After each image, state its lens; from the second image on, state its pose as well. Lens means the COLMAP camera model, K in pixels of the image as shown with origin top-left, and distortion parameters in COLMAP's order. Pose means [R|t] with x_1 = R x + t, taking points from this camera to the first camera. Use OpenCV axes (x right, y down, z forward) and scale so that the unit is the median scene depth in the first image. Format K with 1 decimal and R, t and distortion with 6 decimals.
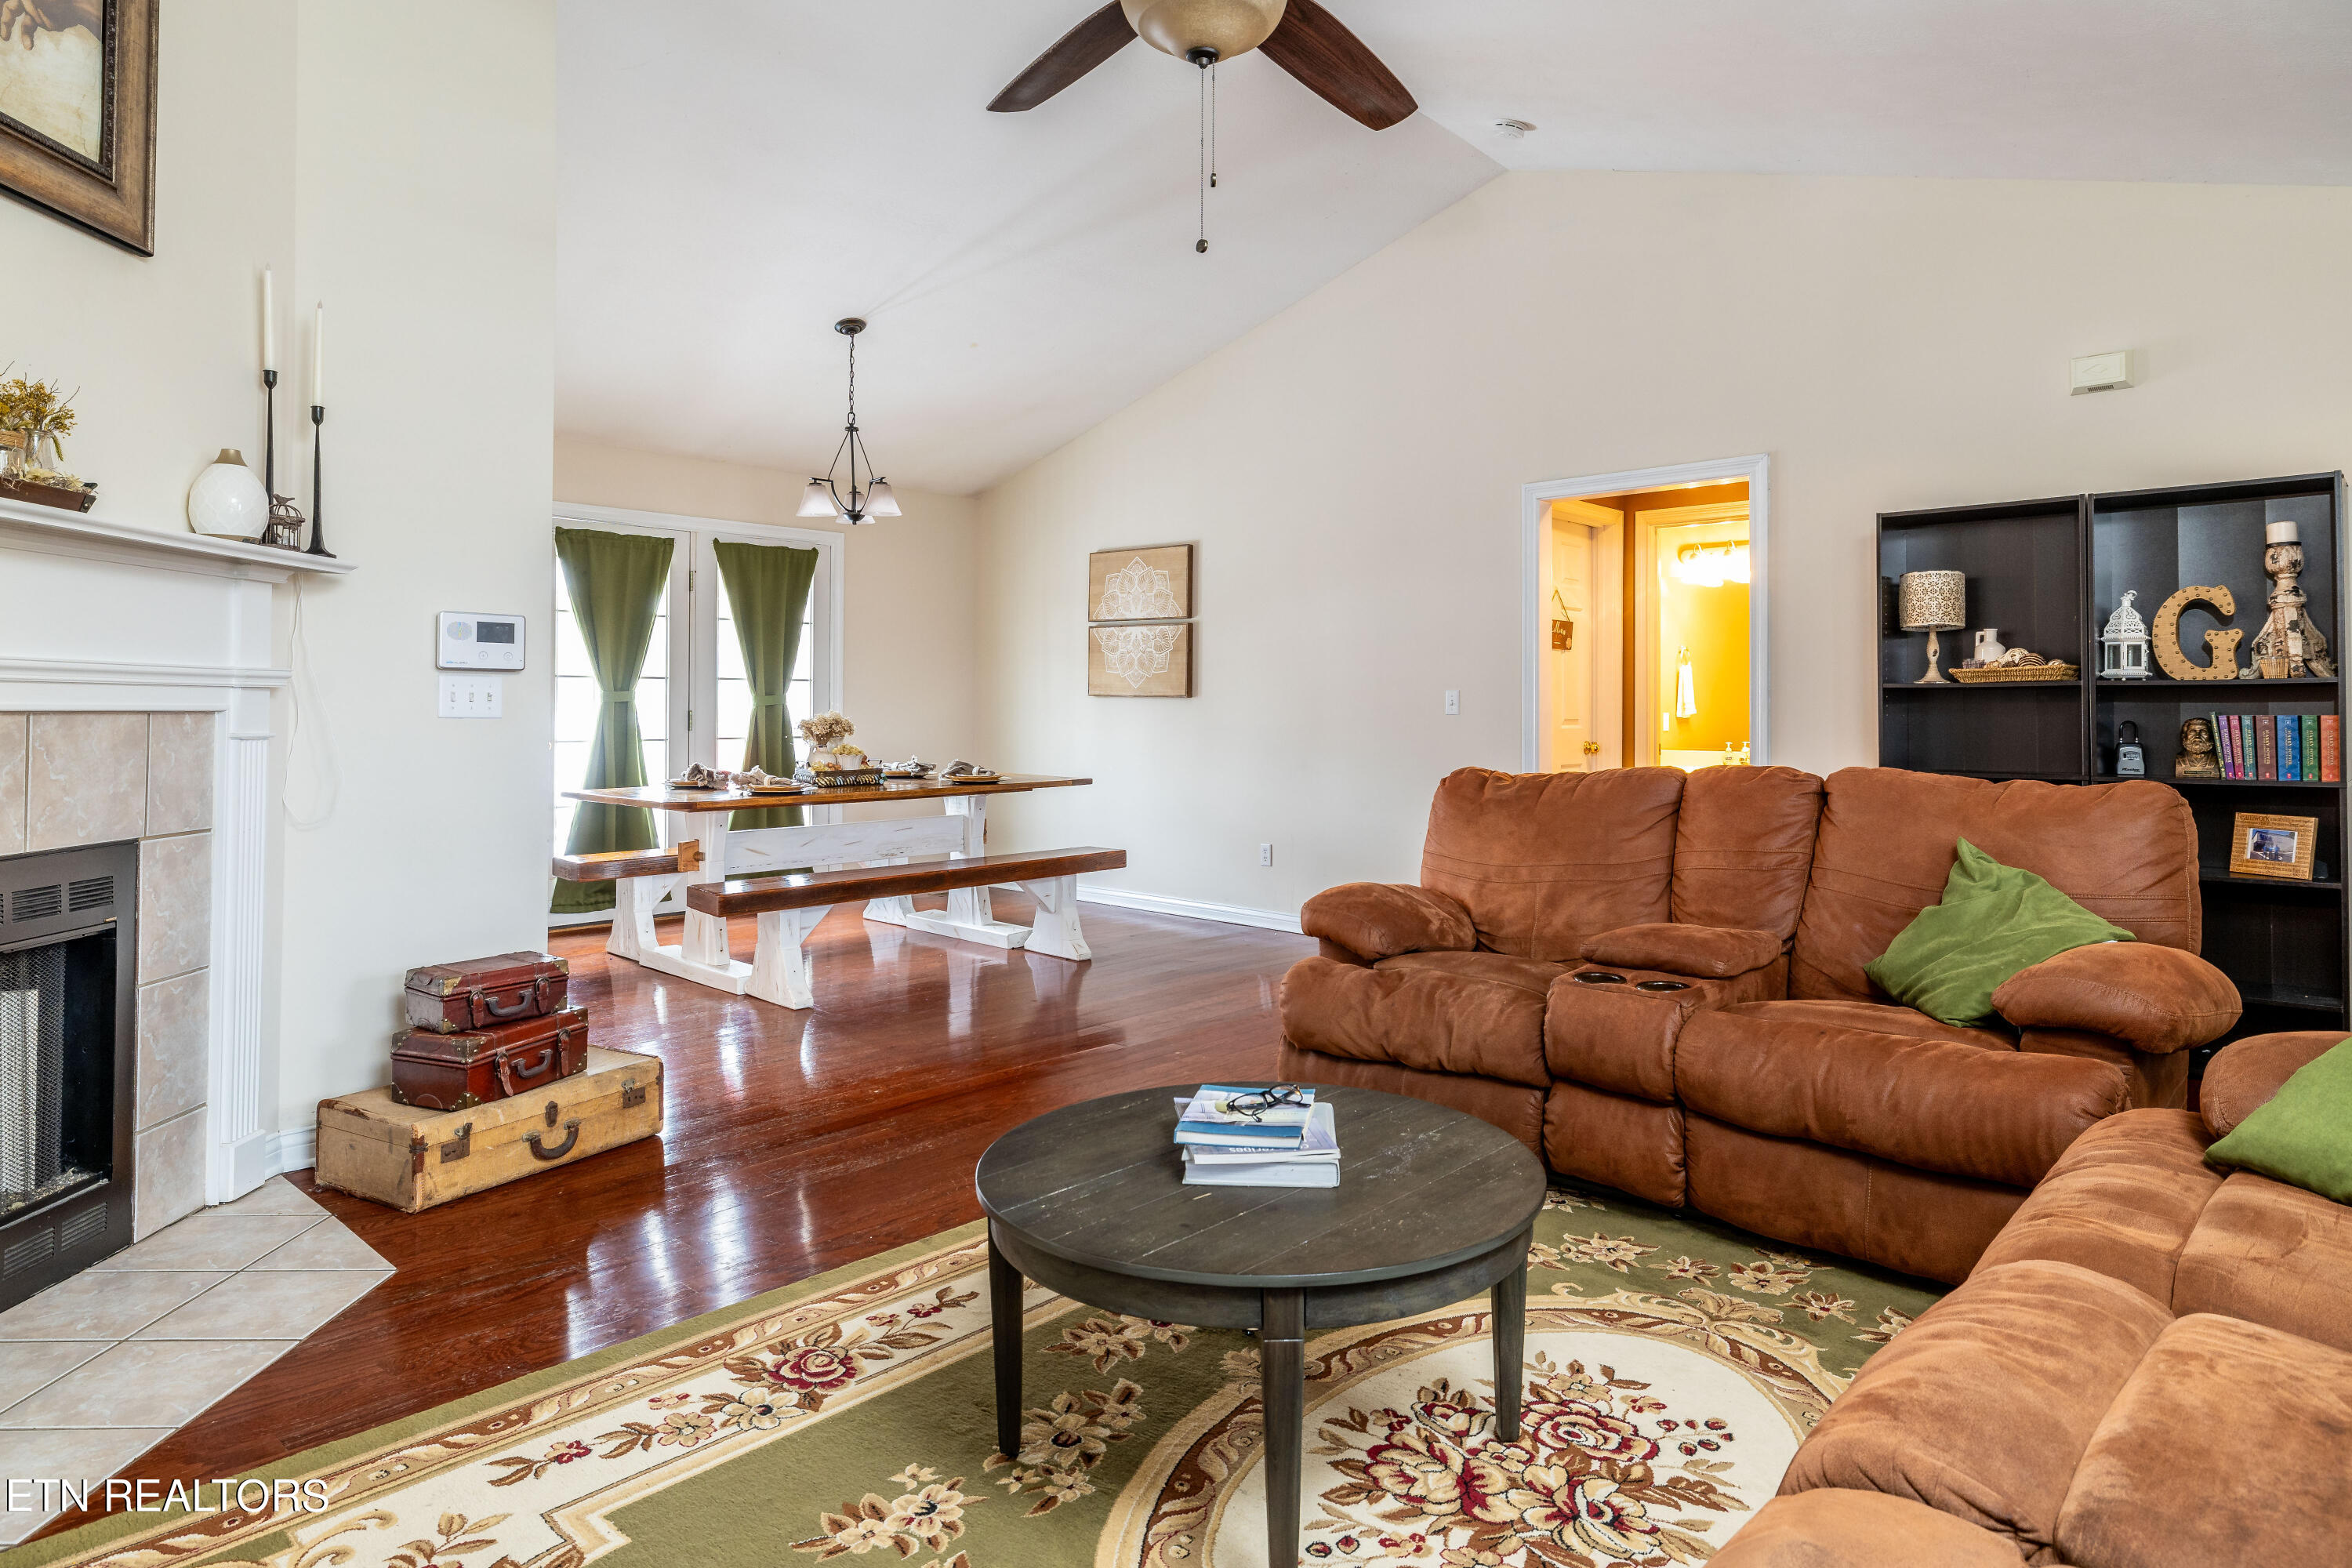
lens RADIAL K [[1349.0, 0, 1213.4], [0, 1349.0, 705.6], [0, 0, 1]] dist [0.002362, -0.002712]
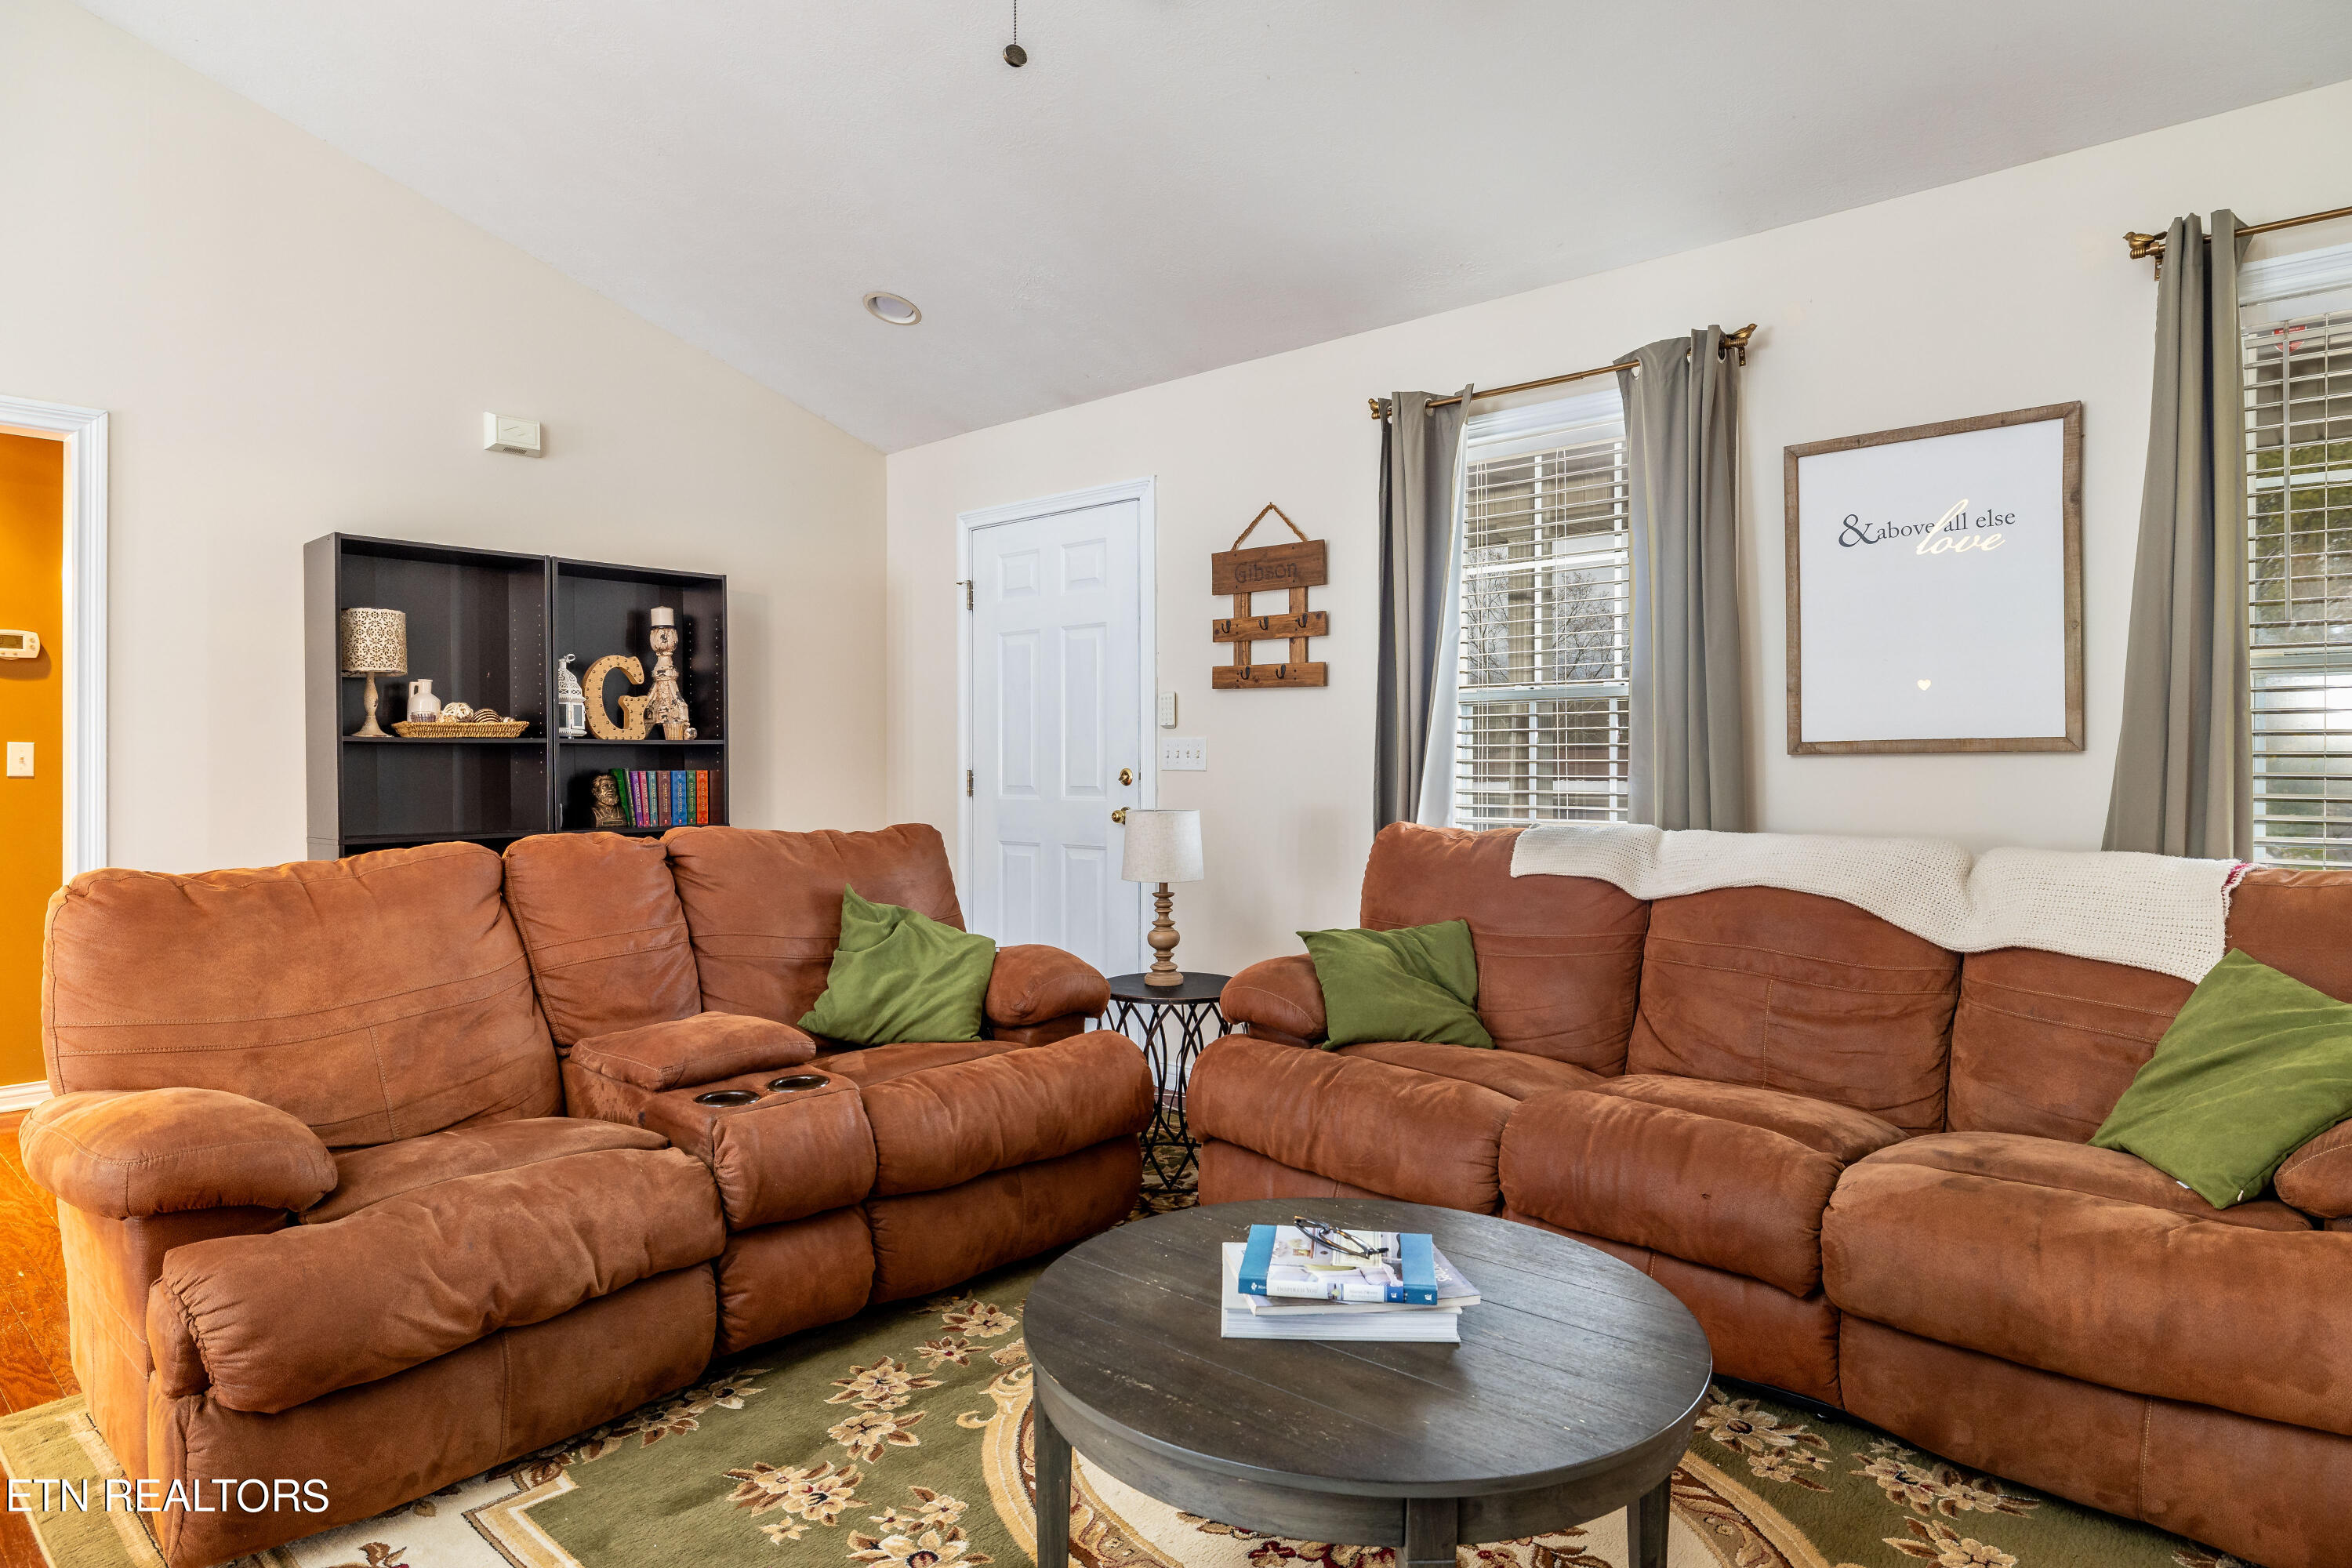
lens RADIAL K [[1349.0, 0, 1165.5], [0, 1349.0, 781.0], [0, 0, 1]] dist [0.002362, -0.002712]
pose [[0.013070, -0.015277, 0.999798, -0.362120], [-0.001802, 0.999881, 0.015302, -0.002983], [-0.999913, -0.002002, 0.013041, 0.505070]]
